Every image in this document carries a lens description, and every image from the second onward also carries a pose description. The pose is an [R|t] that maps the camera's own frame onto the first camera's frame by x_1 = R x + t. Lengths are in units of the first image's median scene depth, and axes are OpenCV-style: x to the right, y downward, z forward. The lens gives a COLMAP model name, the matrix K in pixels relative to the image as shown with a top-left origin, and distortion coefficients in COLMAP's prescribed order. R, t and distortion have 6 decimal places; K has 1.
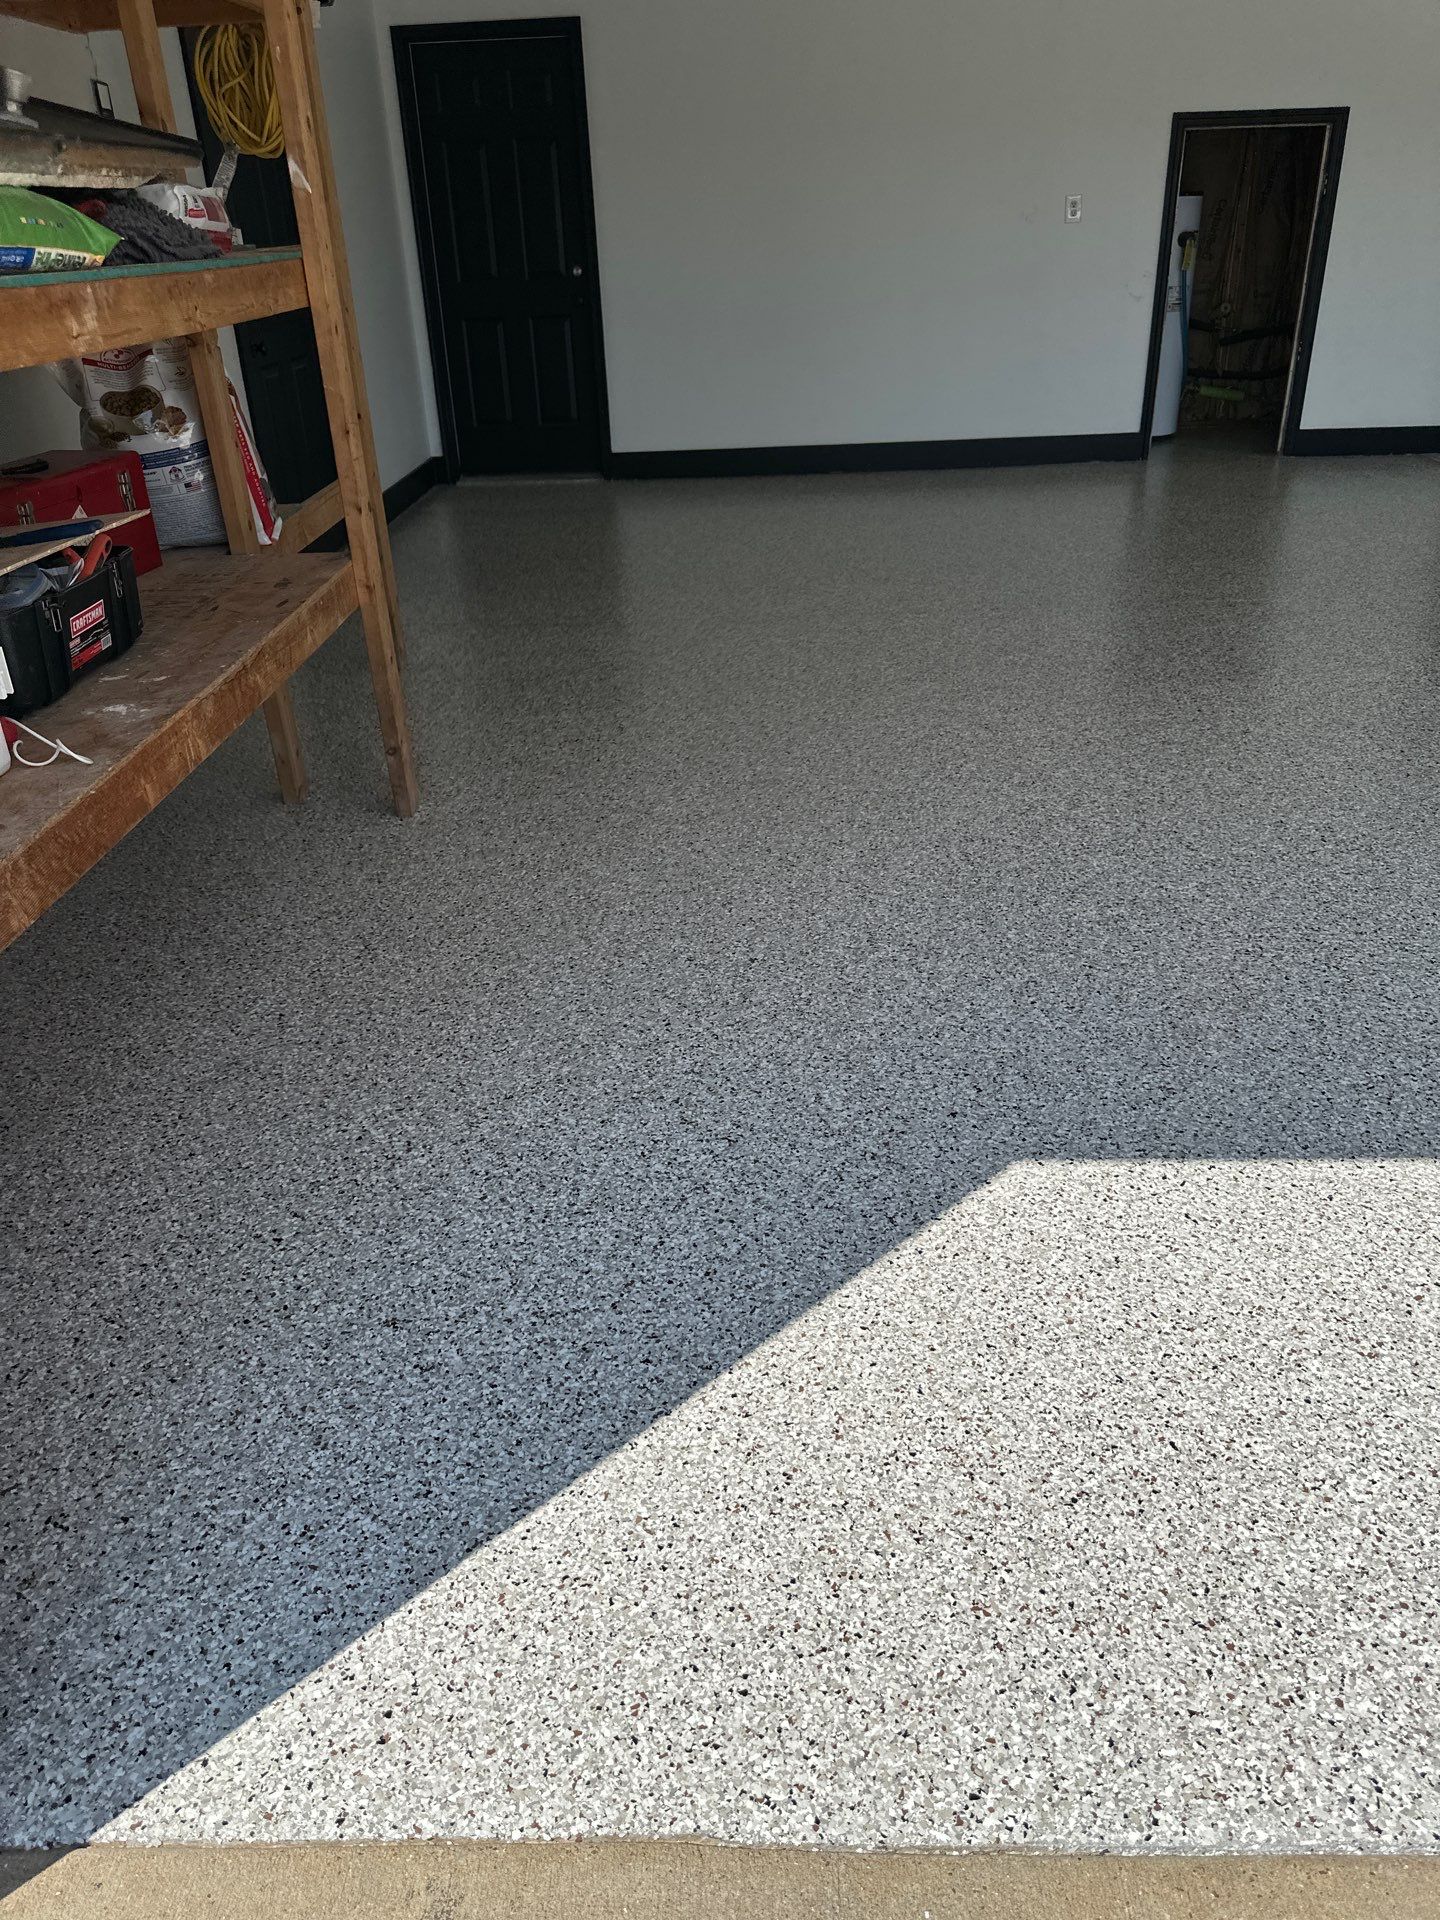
lens RADIAL K [[1346.7, 0, 677.9], [0, 1346.7, 952.4], [0, 0, 1]] dist [0.049143, -0.056116]
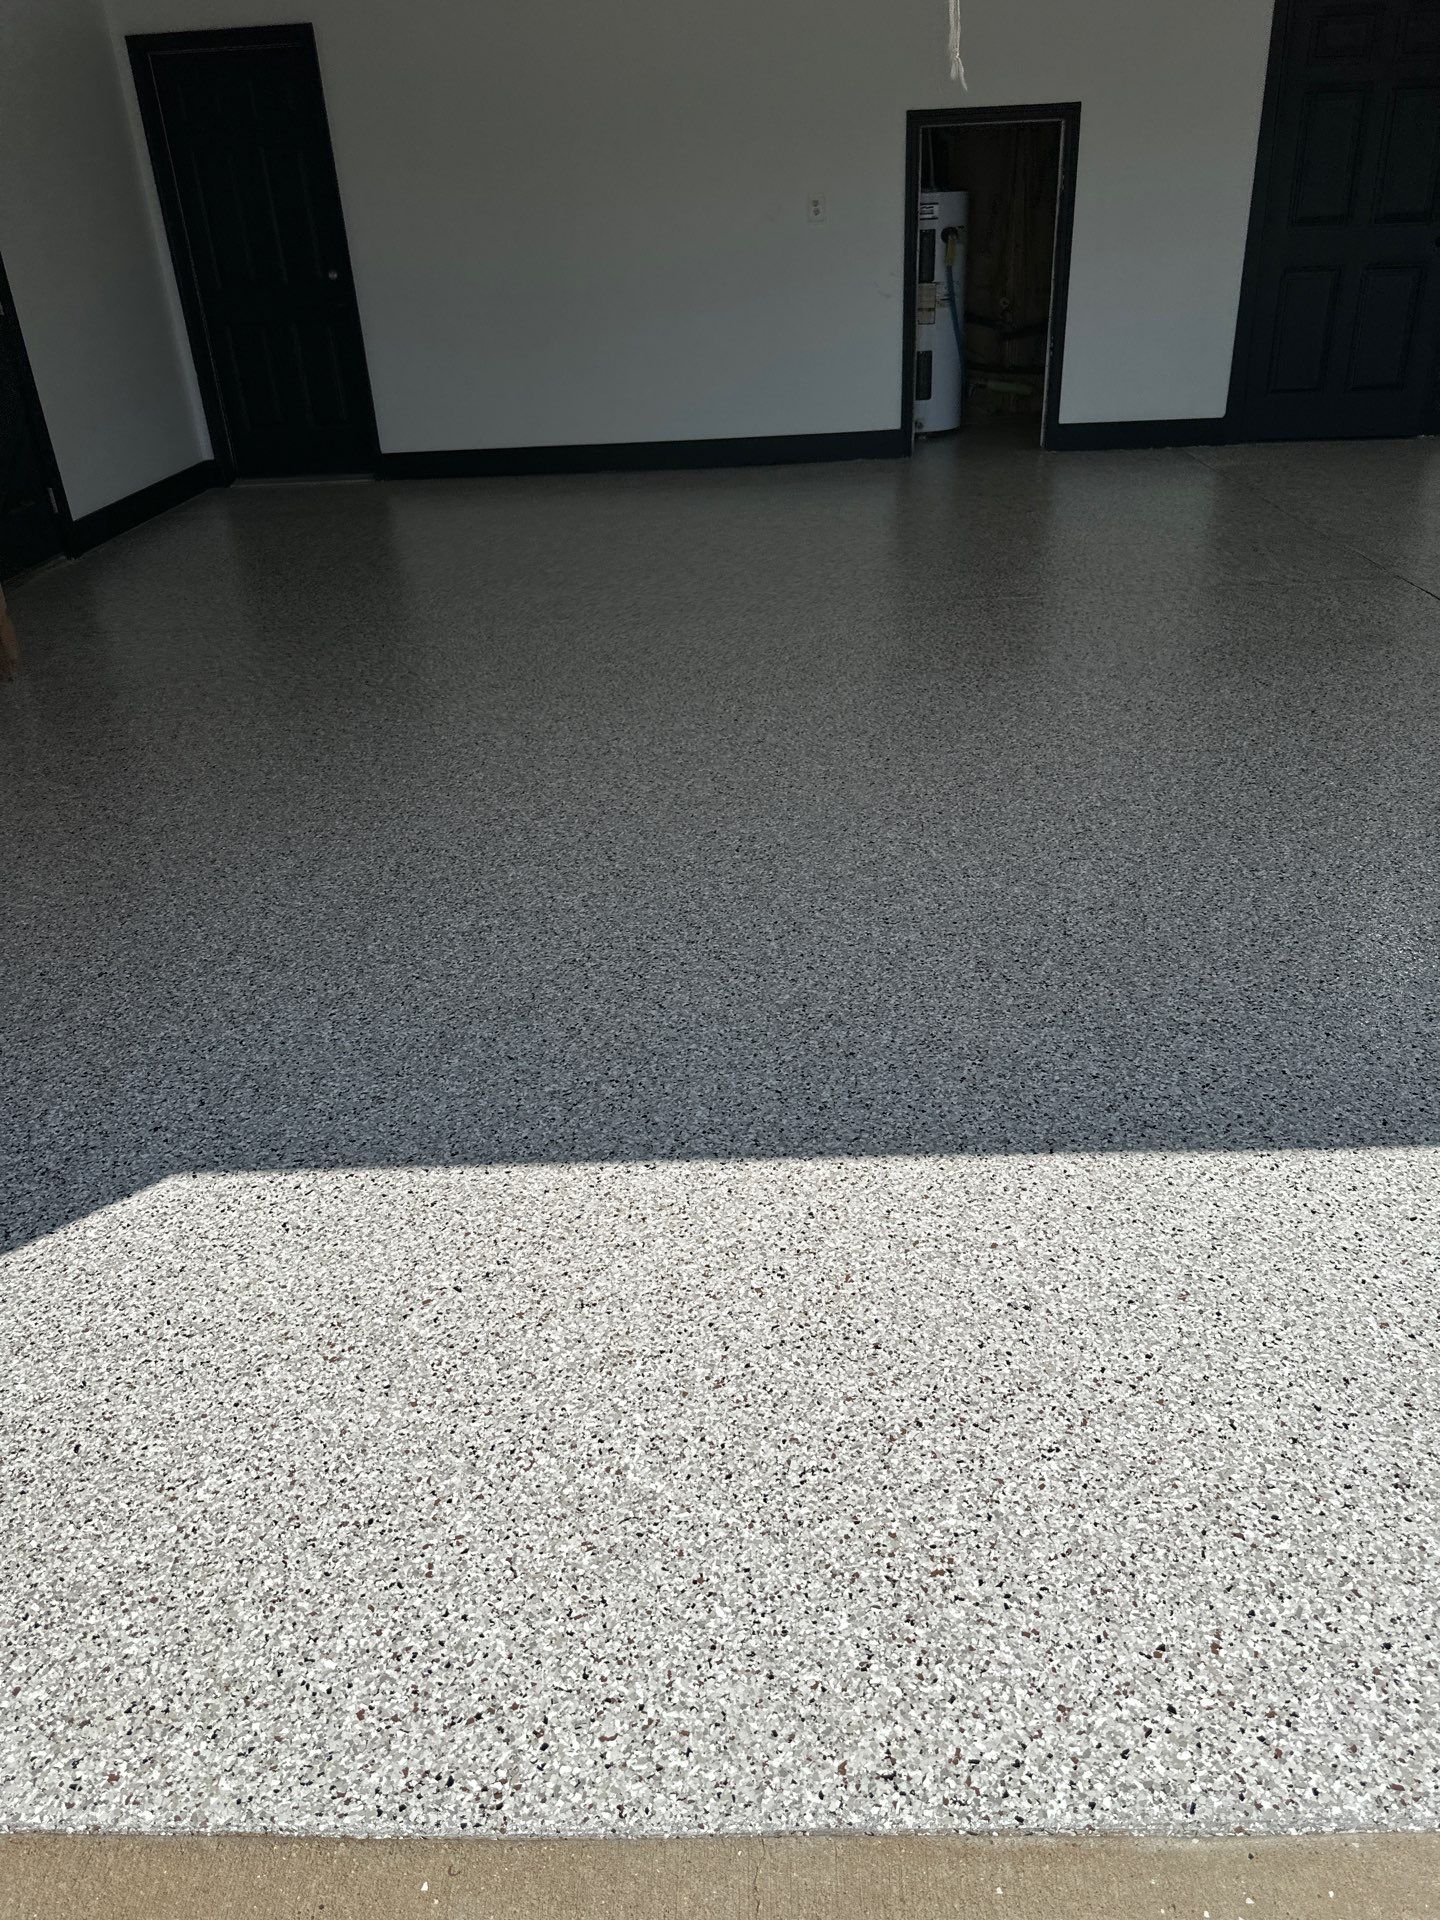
lens RADIAL K [[1346.7, 0, 707.8], [0, 1346.7, 948.7], [0, 0, 1]] dist [0.049143, -0.056116]
pose [[0.999928, -0.009151, -0.007757, 0.498230], [0.009218, 0.999921, 0.008604, -0.017288], [0.007678, -0.008675, 0.999933, -0.028490]]
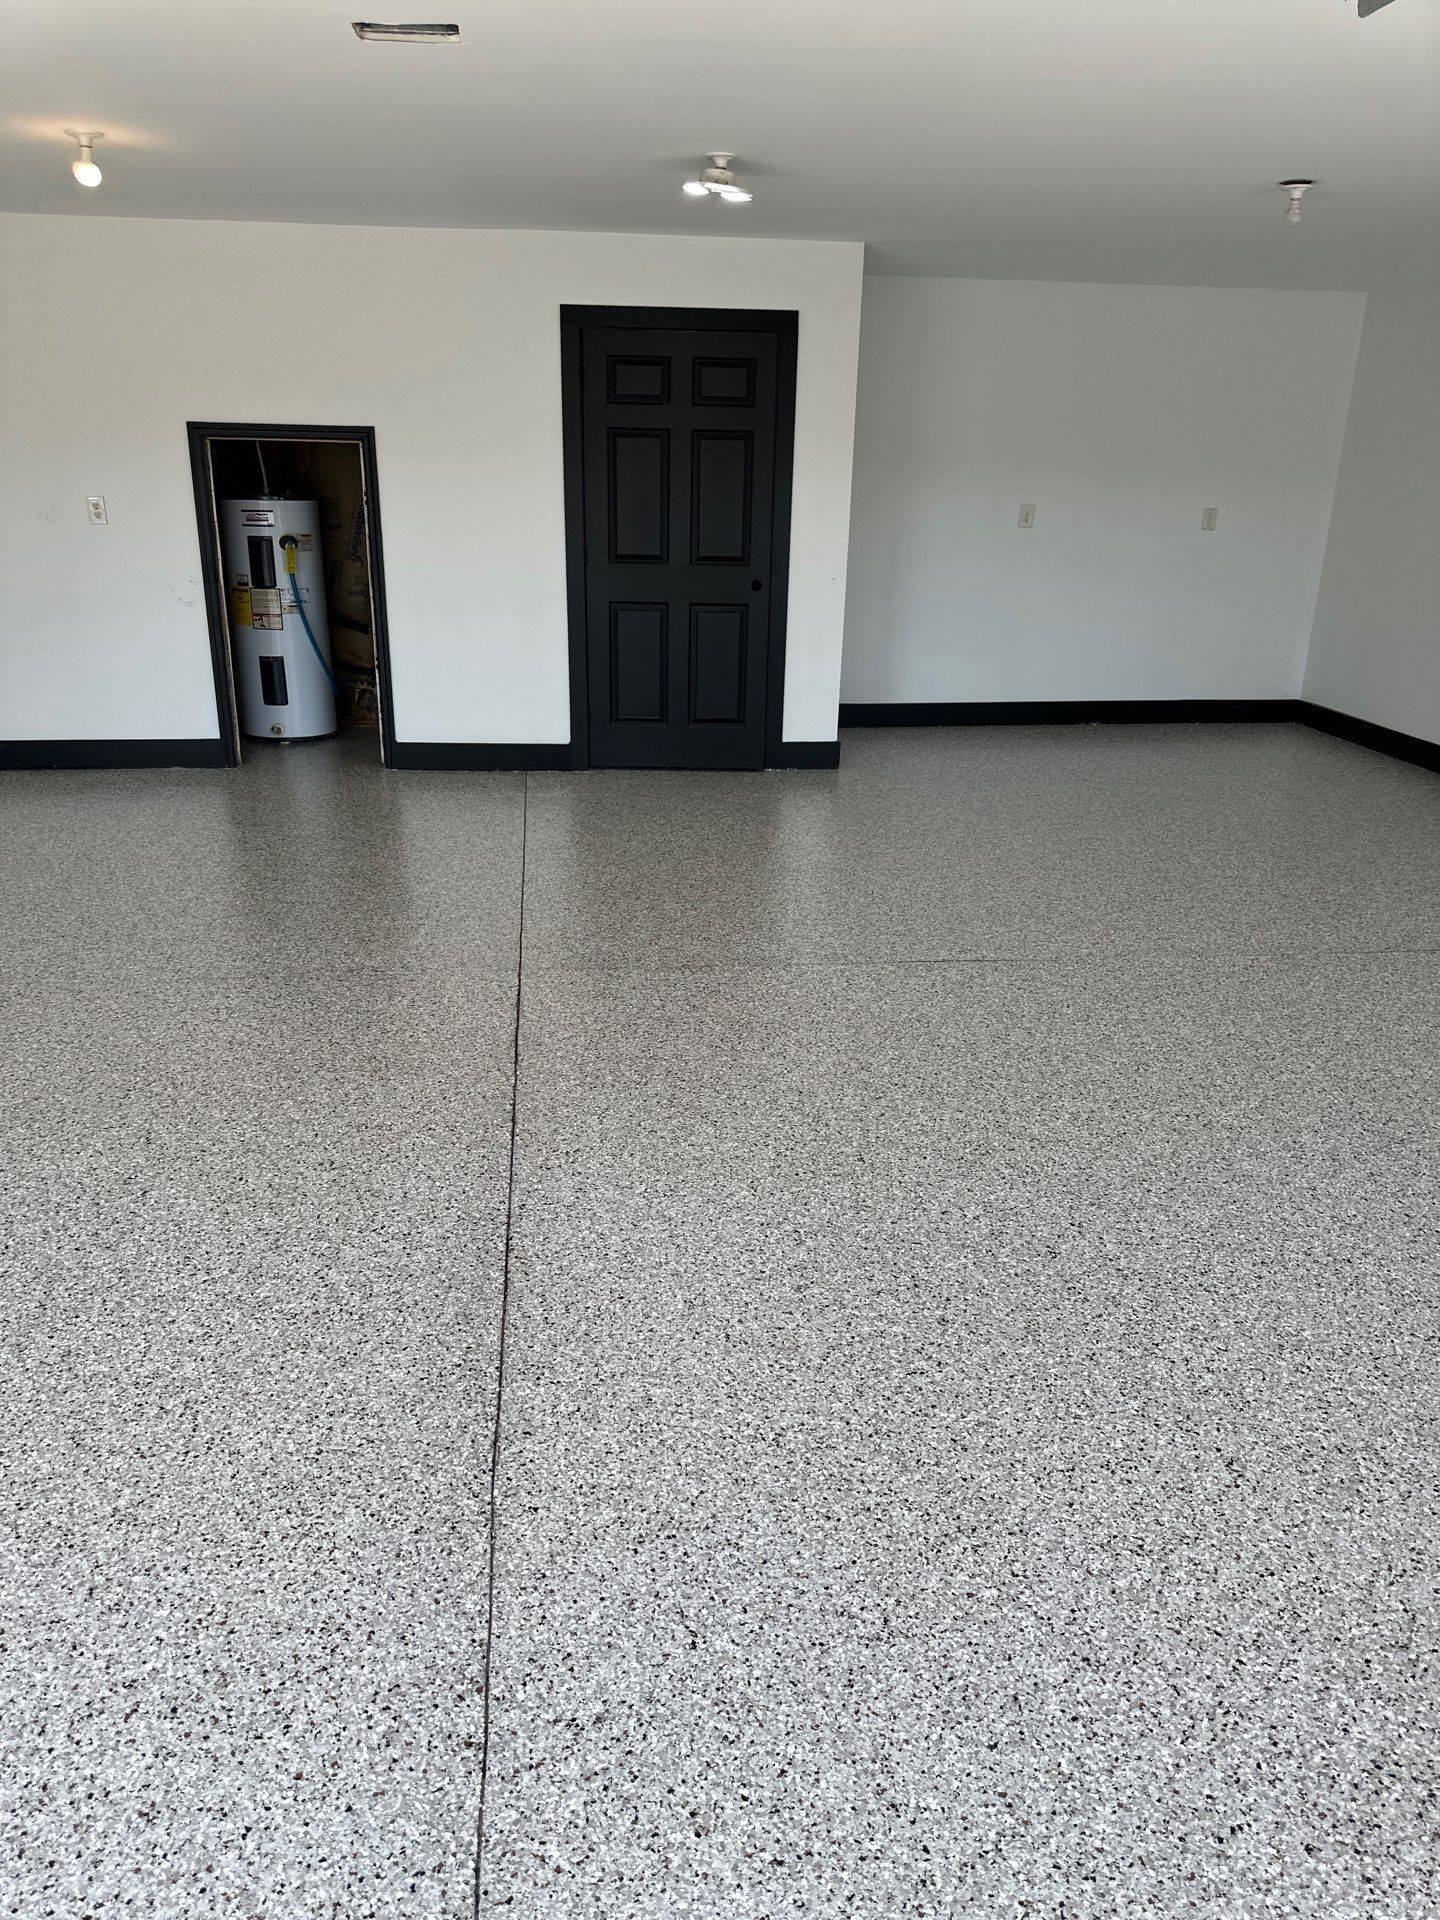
lens RADIAL K [[1346.7, 0, 722.2], [0, 1346.7, 975.8], [0, 0, 1]] dist [0.049143, -0.056116]
pose [[0.990789, 0.003831, 0.135361, 1.376417], [0.013805, 0.991533, -0.129115, -0.242415], [-0.134710, 0.129795, 0.982348, 0.158553]]
